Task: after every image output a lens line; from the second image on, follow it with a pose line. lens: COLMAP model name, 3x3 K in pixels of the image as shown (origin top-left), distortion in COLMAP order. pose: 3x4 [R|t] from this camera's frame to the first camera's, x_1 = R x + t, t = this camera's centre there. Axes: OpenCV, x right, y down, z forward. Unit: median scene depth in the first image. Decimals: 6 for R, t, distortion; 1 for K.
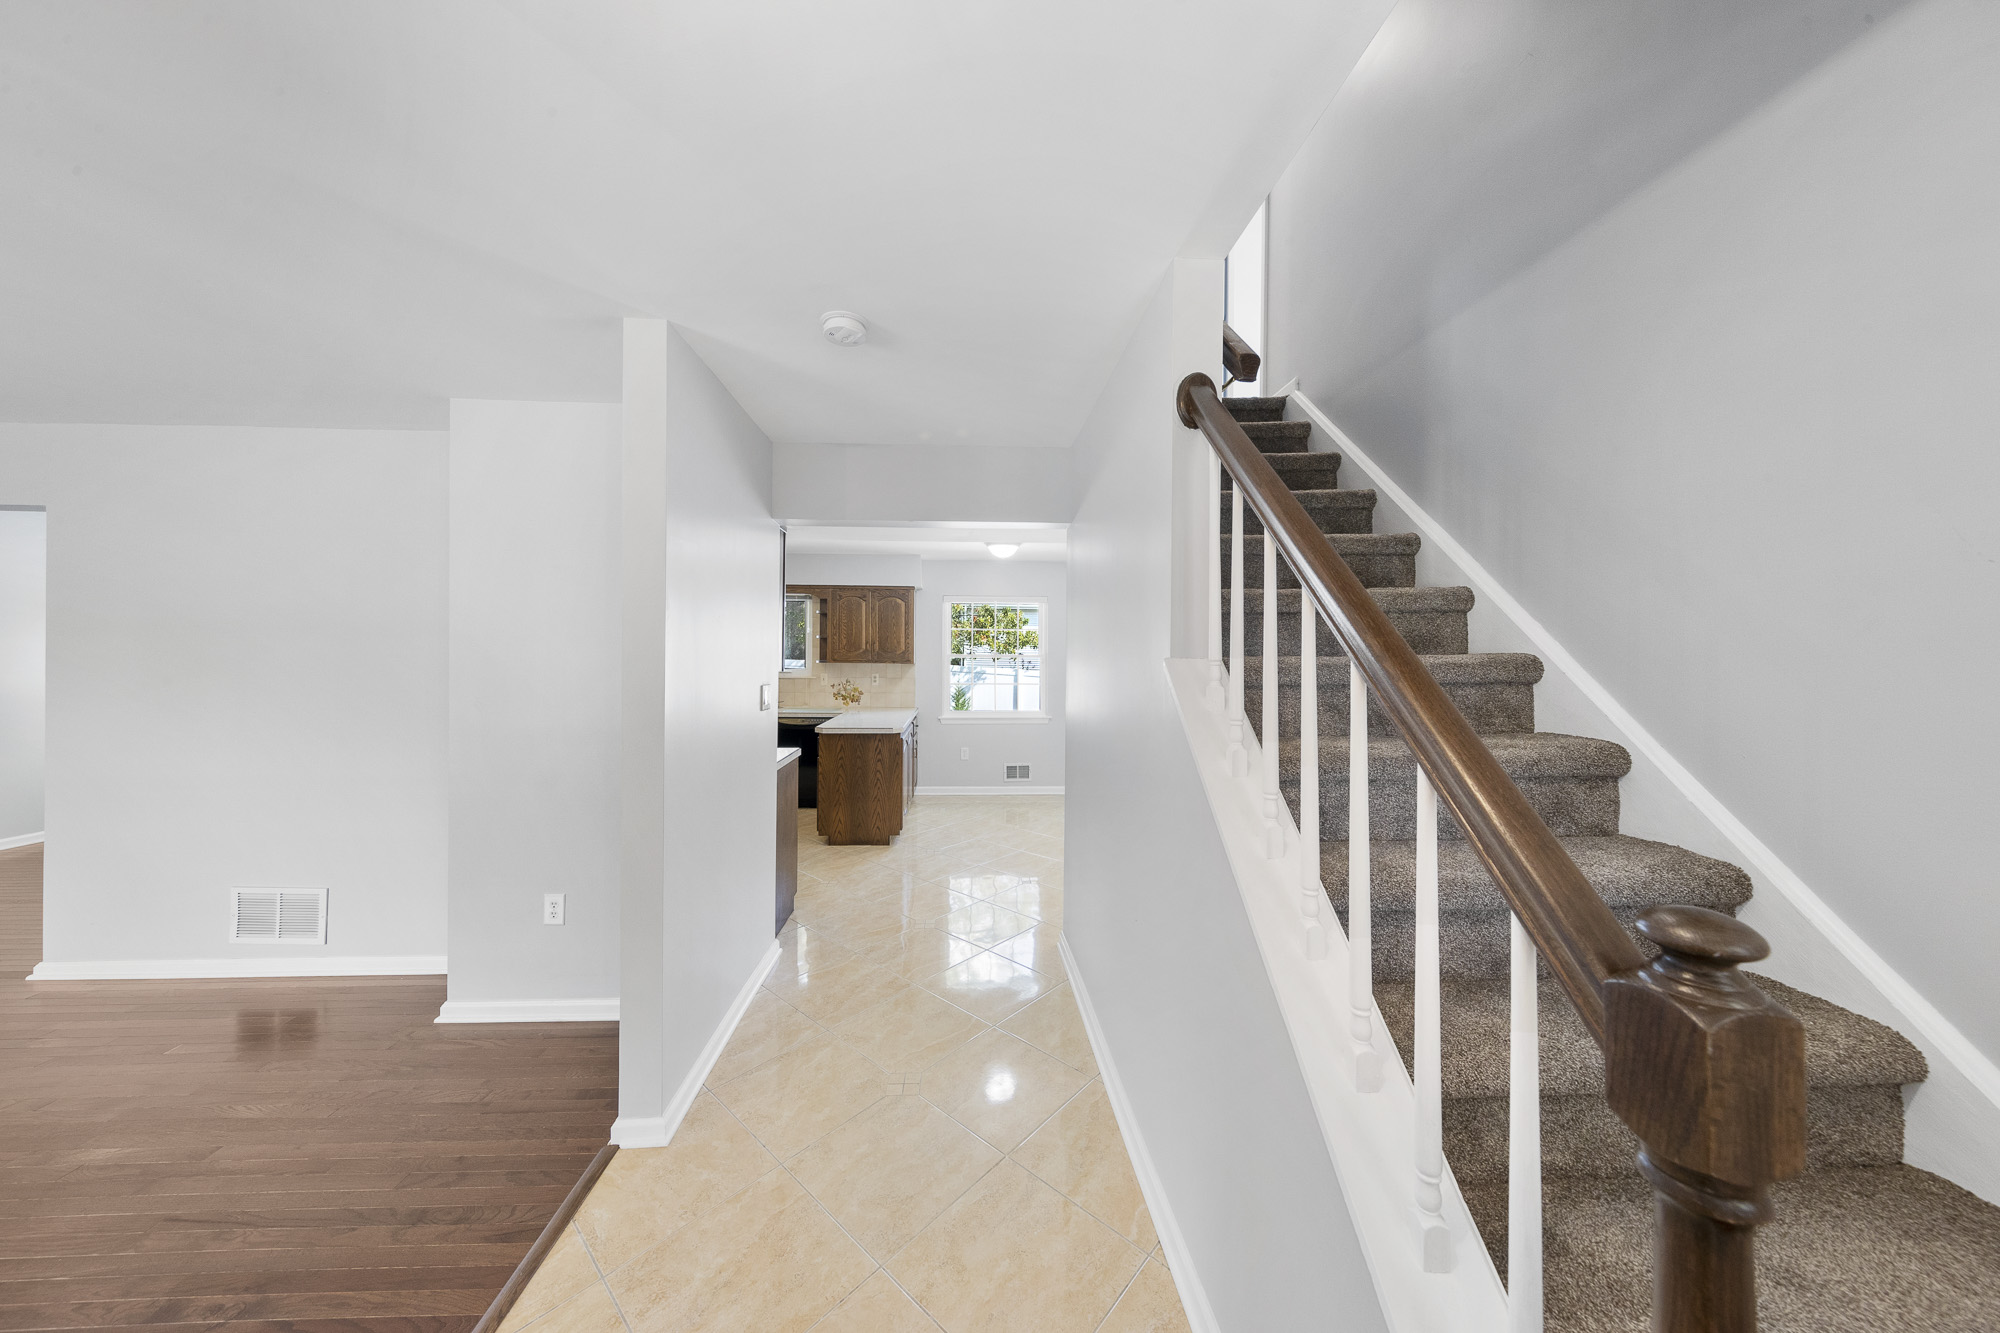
lens RADIAL K [[637.2, 0, 991.8], [0, 637.2, 666.6], [0, 0, 1]] dist [-0.000547, 0.000172]
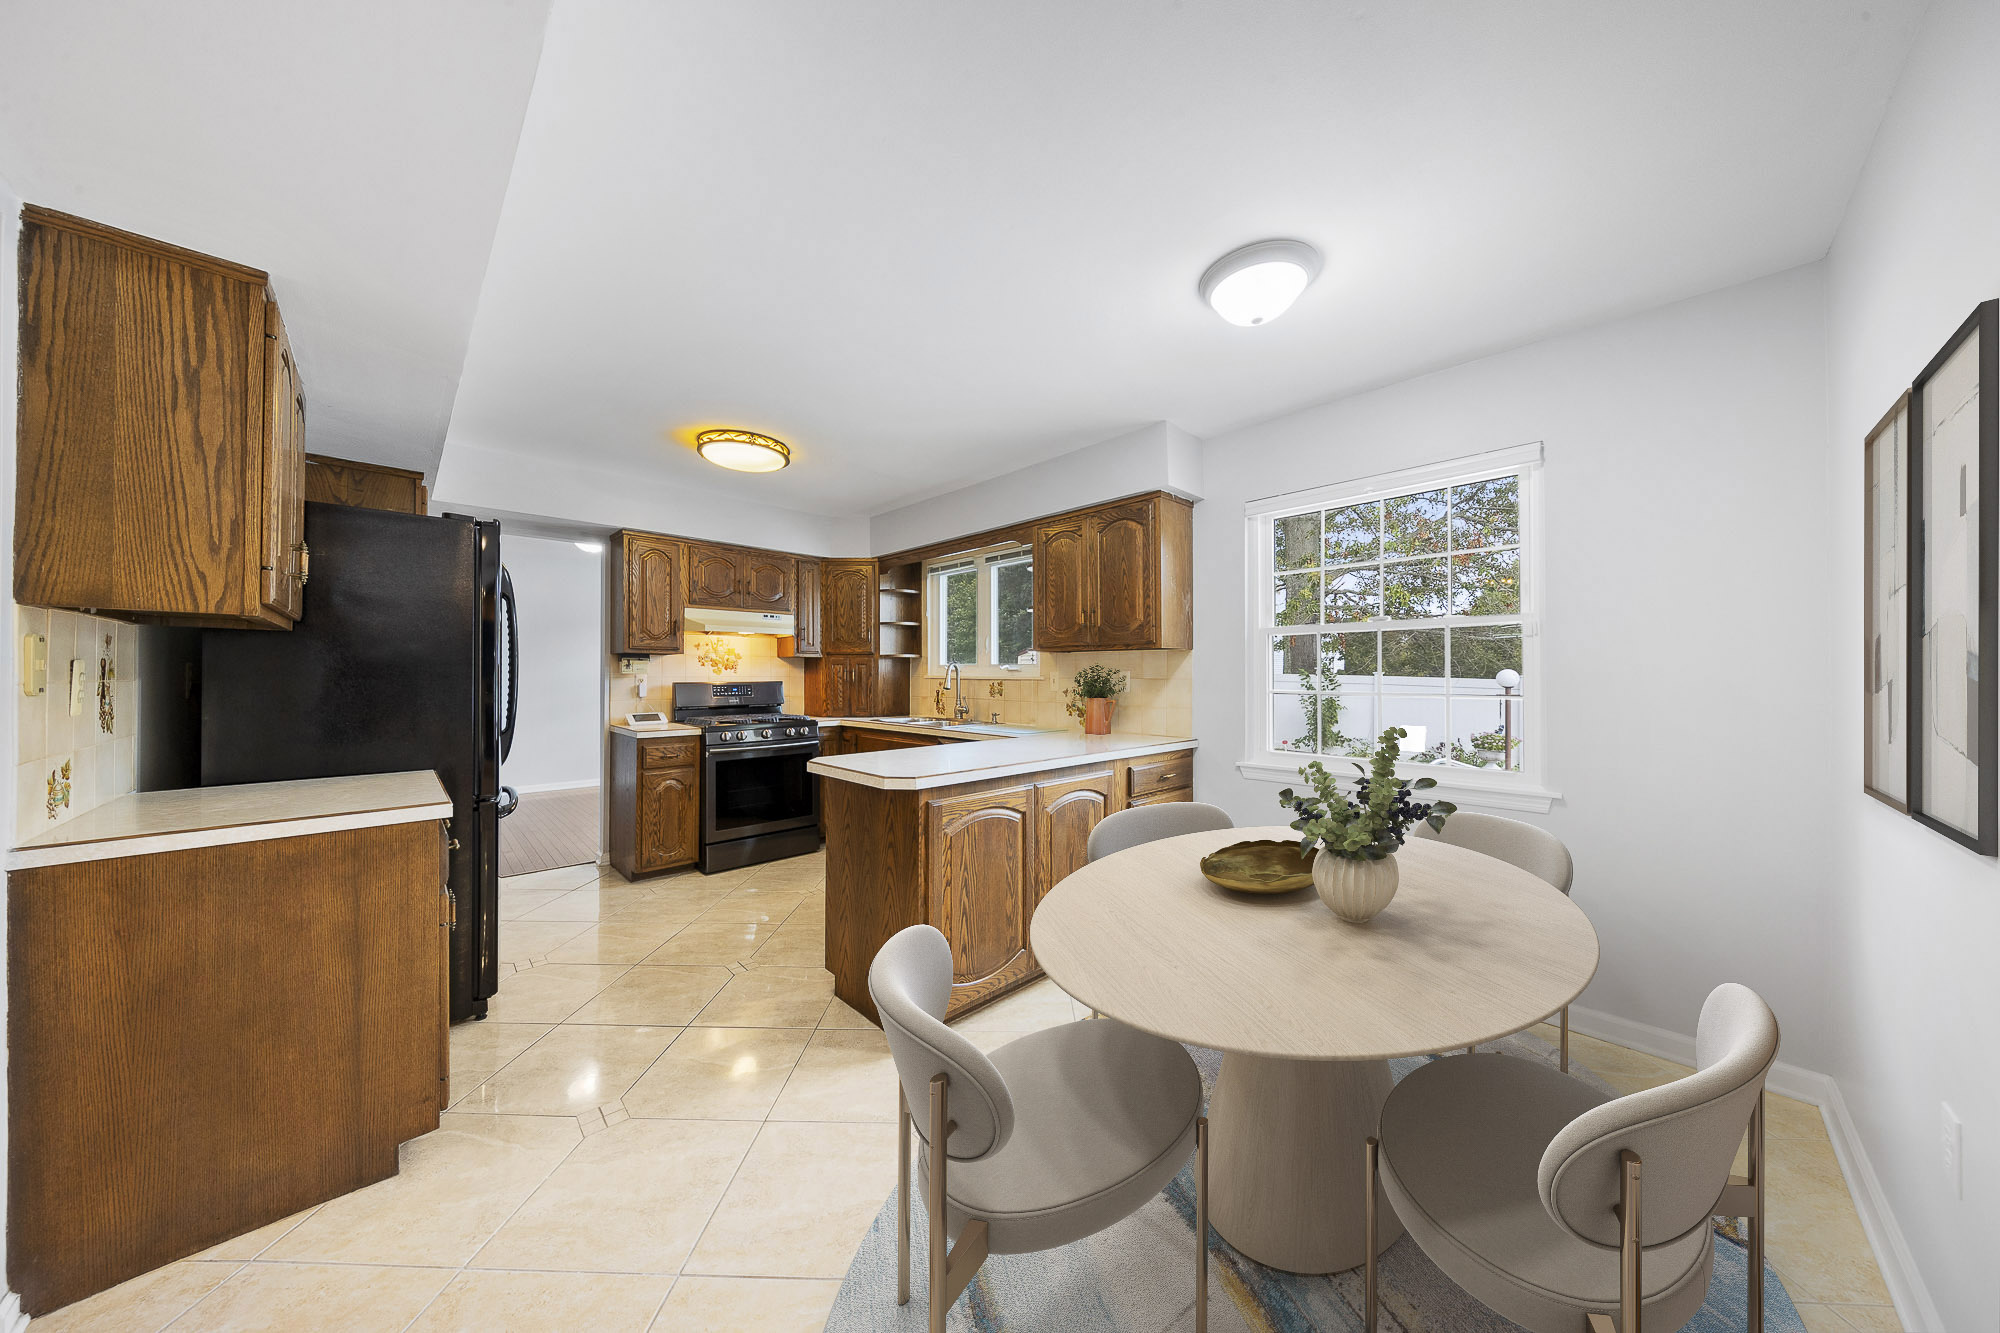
lens RADIAL K [[637.2, 0, 1004.7], [0, 637.2, 673.2], [0, 0, 1]] dist [-0.000547, 0.000172]
pose [[0.649884, -0.006678, -0.760004, 0.171864], [0.001823, 0.999972, -0.007227, 0.017460], [0.760031, 0.003311, 0.649878, 0.591265]]
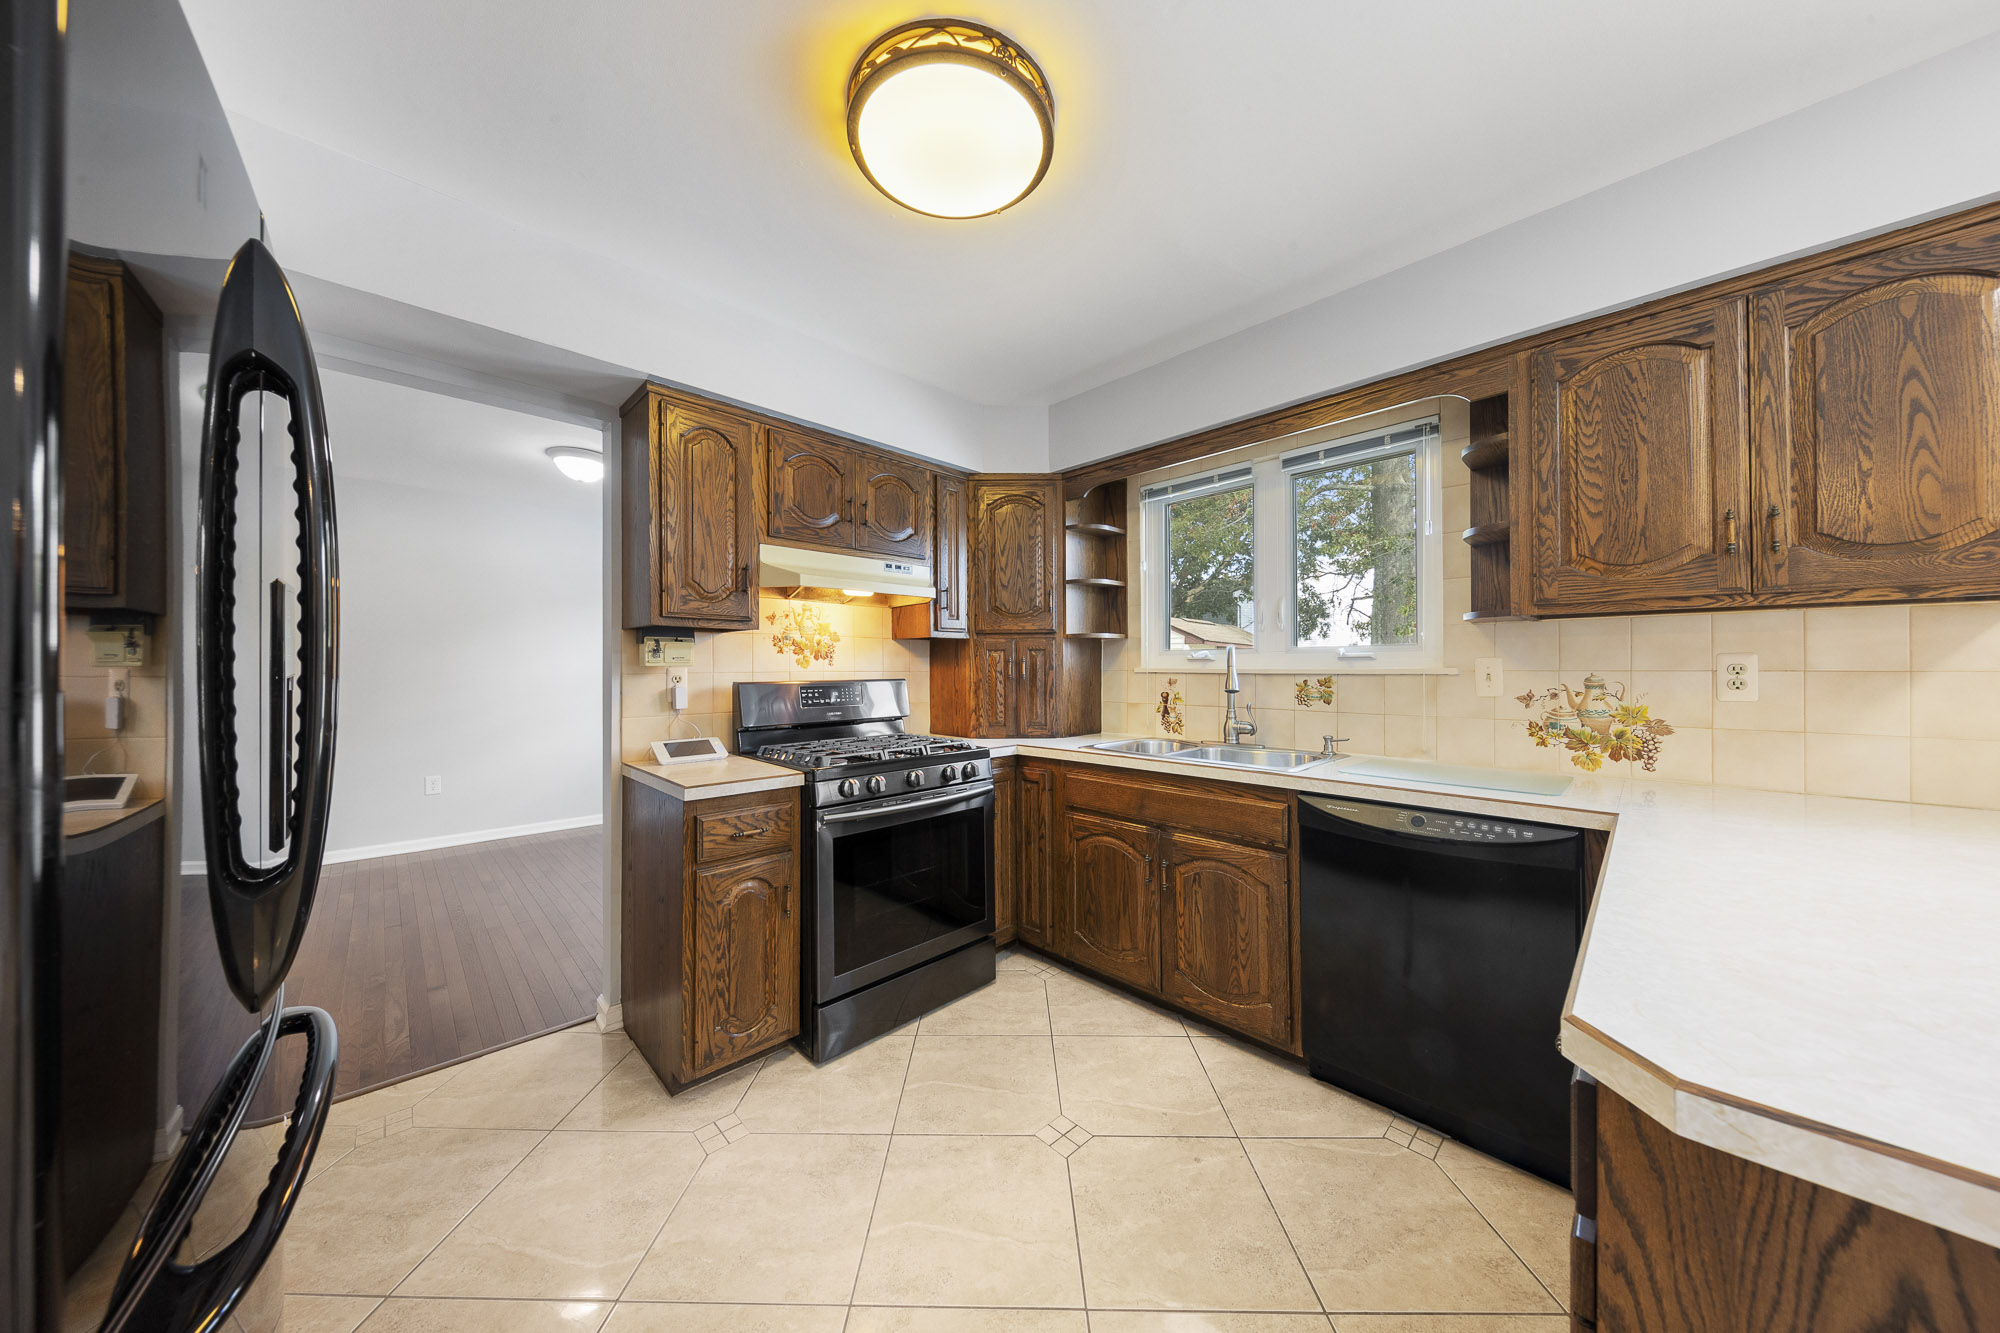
lens RADIAL K [[637.2, 0, 991.7], [0, 637.2, 665.1], [0, 0, 1]] dist [-0.000547, 0.000172]
pose [[0.650329, -0.011371, -0.759568, -0.192108], [0.006370, 0.999934, -0.009515, 0.016128], [0.759626, 0.001349, 0.650359, 0.635696]]
